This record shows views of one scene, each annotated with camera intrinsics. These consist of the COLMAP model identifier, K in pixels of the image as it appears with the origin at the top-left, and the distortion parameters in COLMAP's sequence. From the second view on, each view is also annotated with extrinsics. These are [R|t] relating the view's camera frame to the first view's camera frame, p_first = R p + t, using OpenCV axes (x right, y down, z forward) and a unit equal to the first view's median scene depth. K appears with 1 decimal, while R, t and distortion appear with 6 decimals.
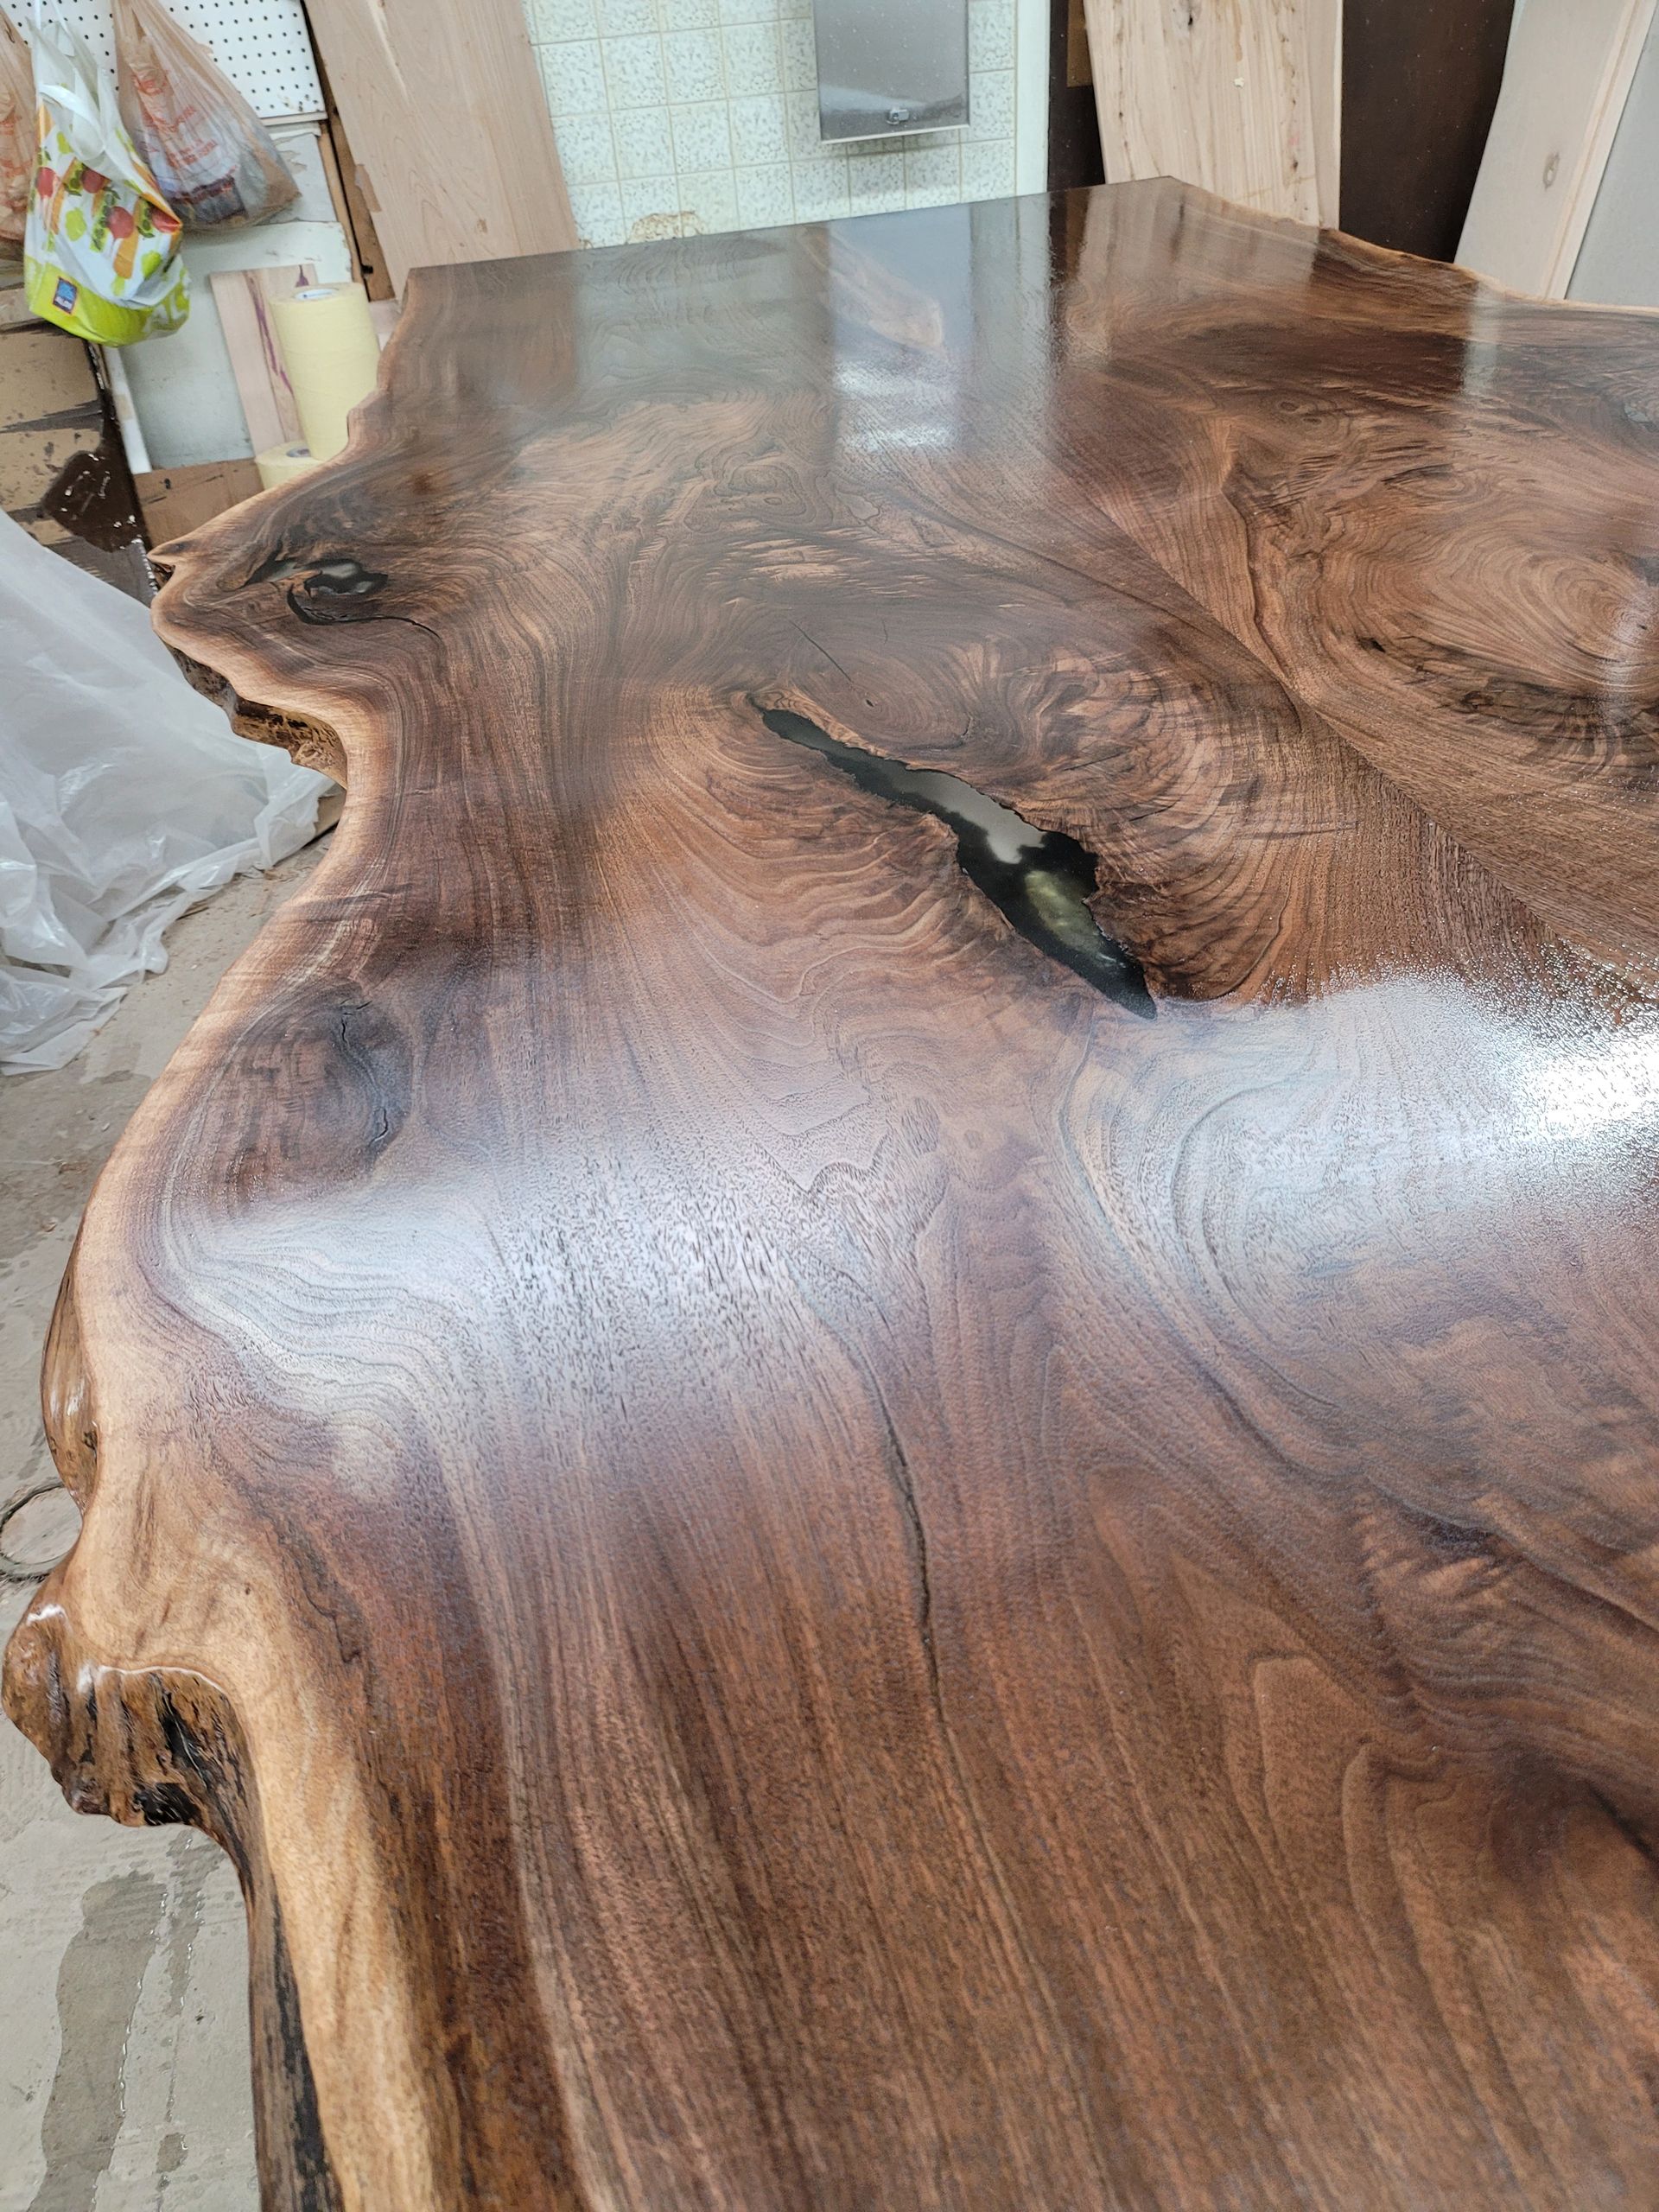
lens RADIAL K [[1528.8, 0, 825.3], [0, 1528.8, 1134.0], [0, 0, 1]] dist [0.043909, -0.035915]
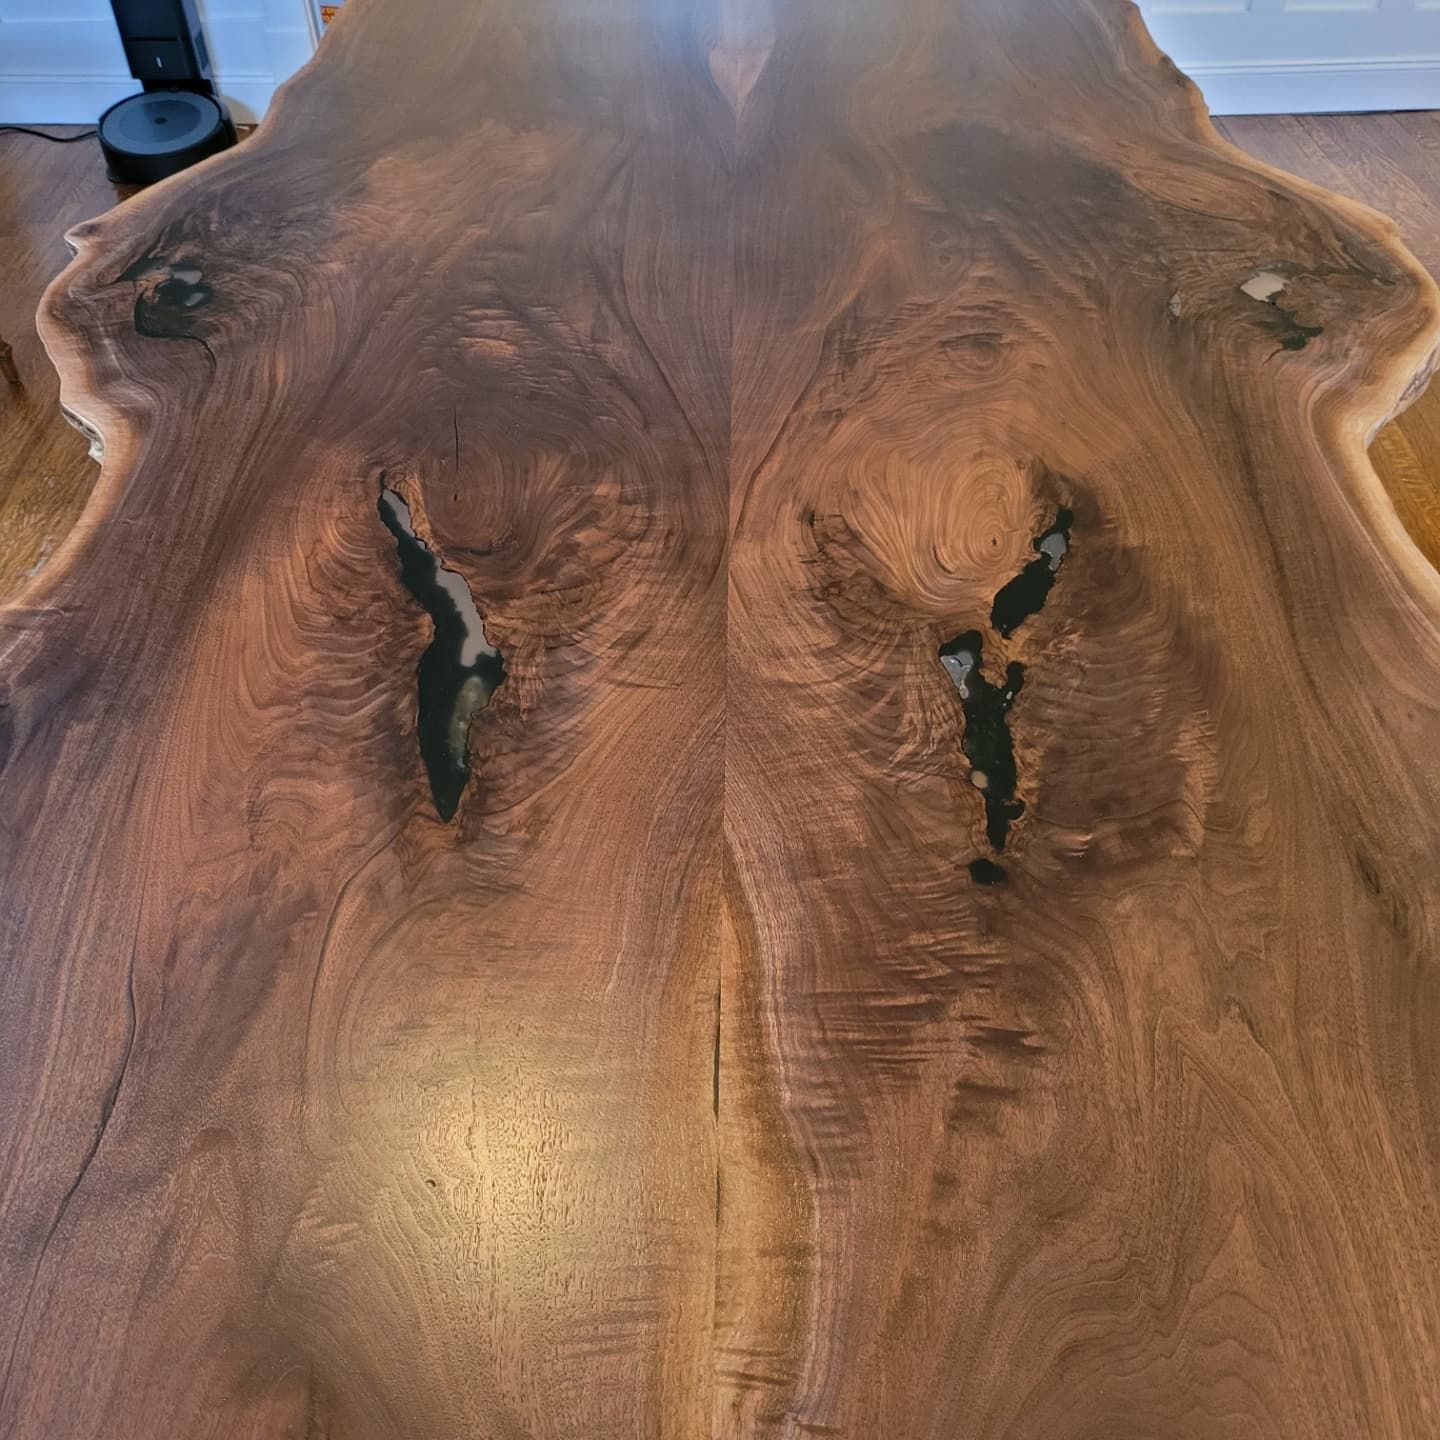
lens RADIAL K [[1325.4, 0, 728.4], [0, 1325.4, 742.8], [0, 0, 1]] dist [0.060733, -0.081691]
pose [[0.980103, 0.183300, -0.076151, 0.388113], [-0.170432, 0.973812, 0.150477, -0.270680], [0.101739, -0.134504, 0.985676, -0.212395]]
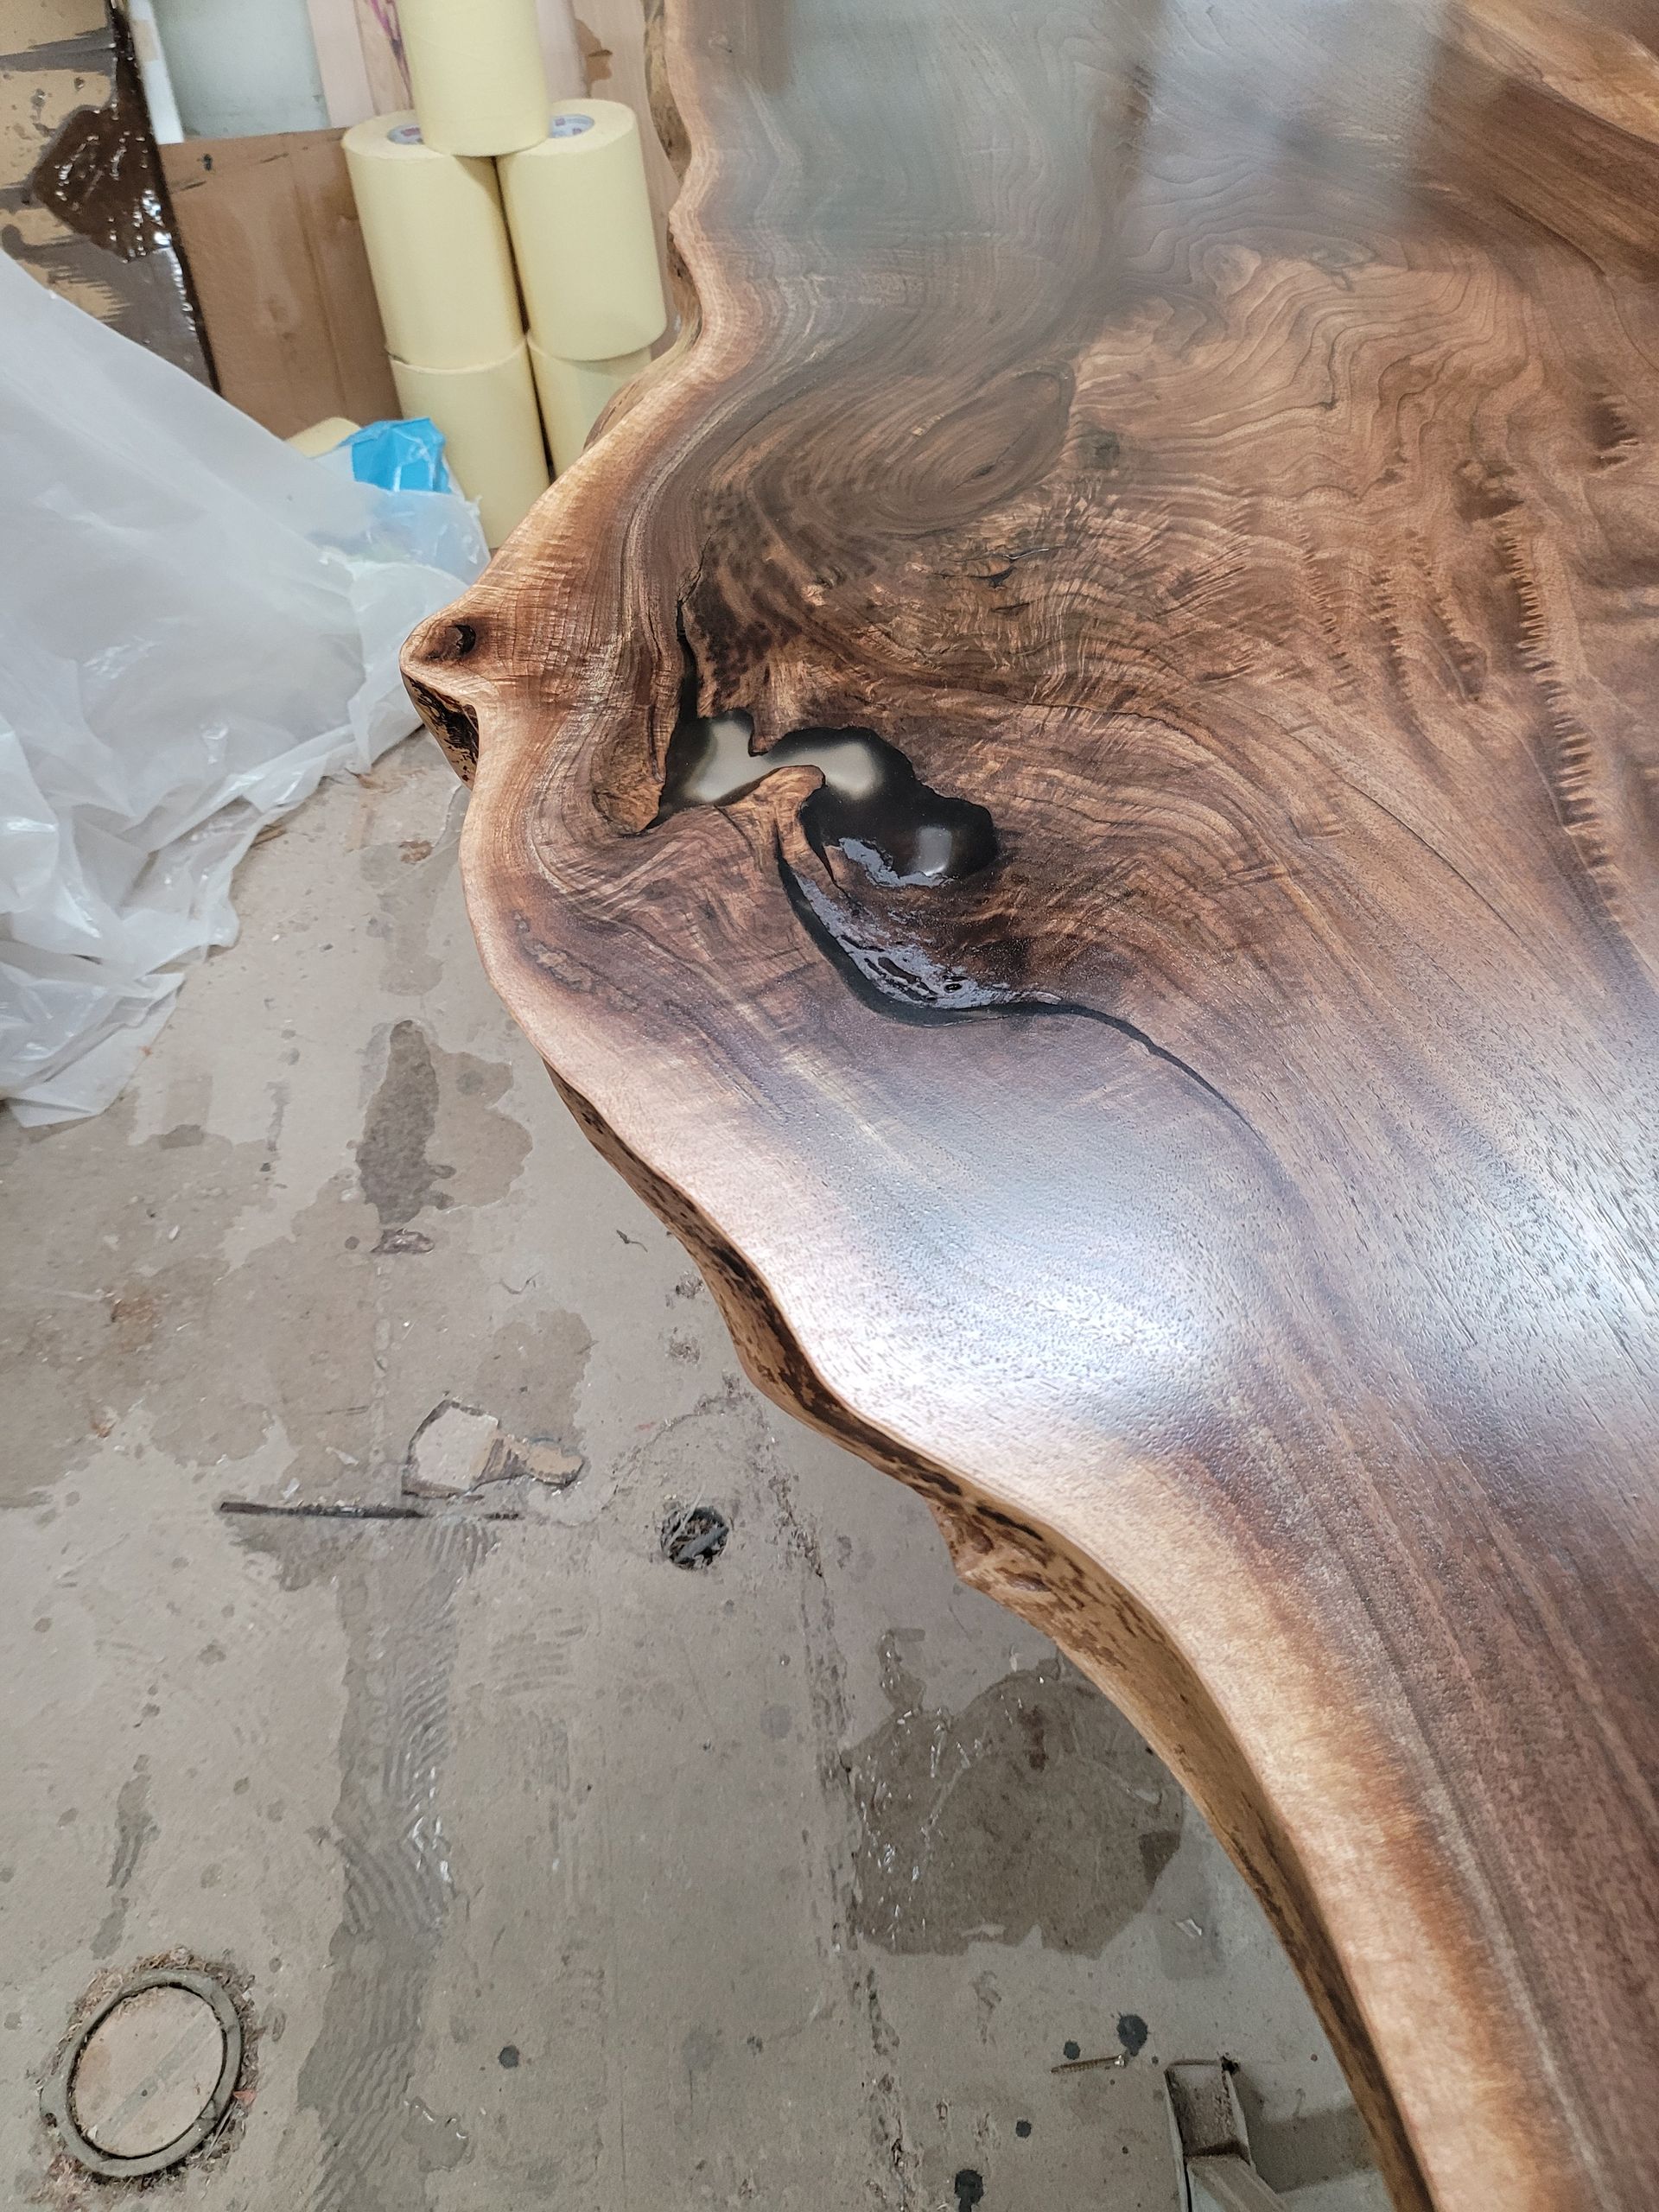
lens RADIAL K [[1519.0, 0, 835.1], [0, 1519.0, 1092.1], [0, 0, 1]] dist [0.051049, -0.051085]
pose [[0.997718, 0.058775, 0.033230, -0.399477], [-0.063779, 0.981926, 0.178198, -0.425001], [-0.022156, -0.179910, 0.983433, 0.663994]]
